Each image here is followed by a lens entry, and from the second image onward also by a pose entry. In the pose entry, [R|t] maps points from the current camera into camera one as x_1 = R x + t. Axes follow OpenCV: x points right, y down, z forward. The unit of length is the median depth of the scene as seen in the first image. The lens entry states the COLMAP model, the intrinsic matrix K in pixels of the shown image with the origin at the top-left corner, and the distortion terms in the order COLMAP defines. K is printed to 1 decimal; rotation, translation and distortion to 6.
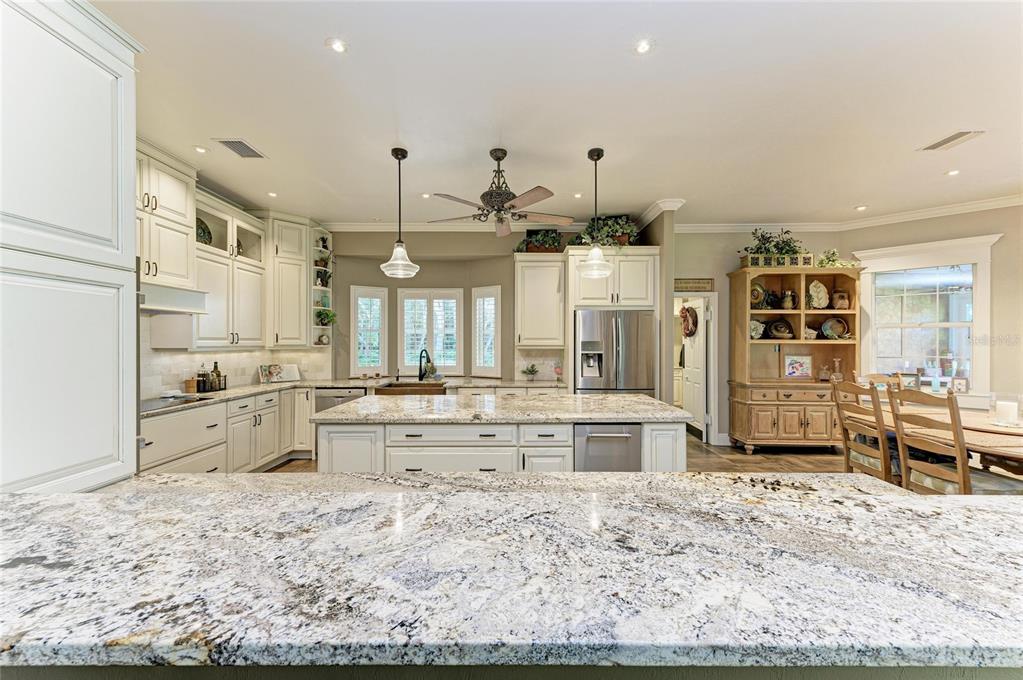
lens RADIAL K [[414.5, 0, 511.5], [0, 414.5, 342.1], [0, 0, 1]] dist [0.012237, -0.002400]
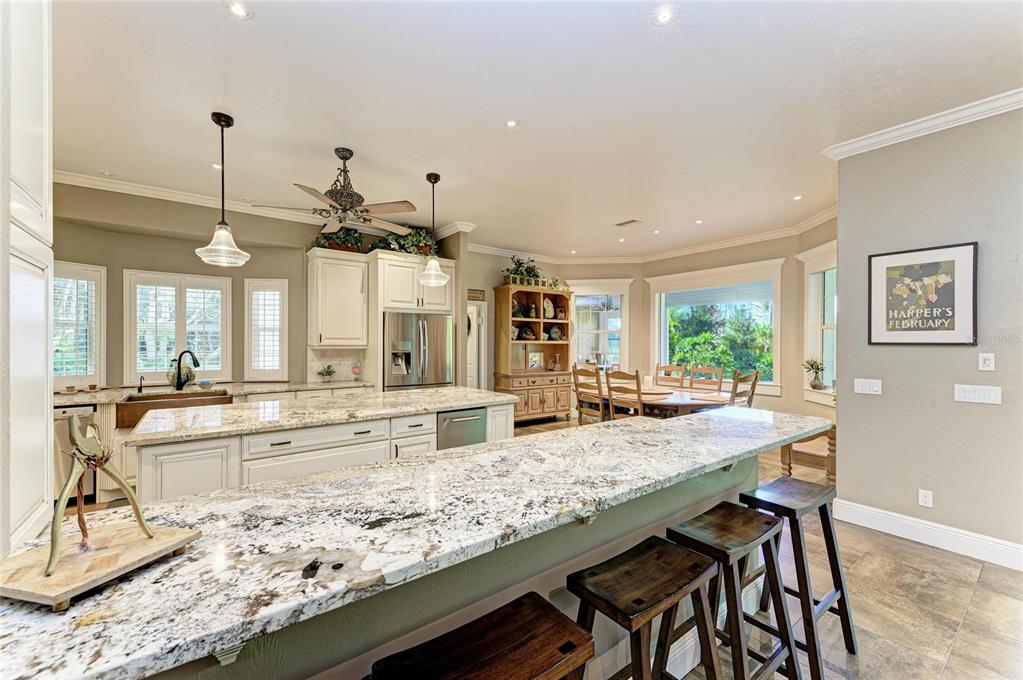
lens RADIAL K [[414.5, 0, 514.9], [0, 414.5, 341.5], [0, 0, 1]] dist [0.012237, -0.002400]
pose [[0.790338, 0.003046, 0.612663, -0.317012], [-0.002408, 0.999995, -0.001865, -0.000430], [-0.612666, -0.000001, 0.790342, -0.039170]]
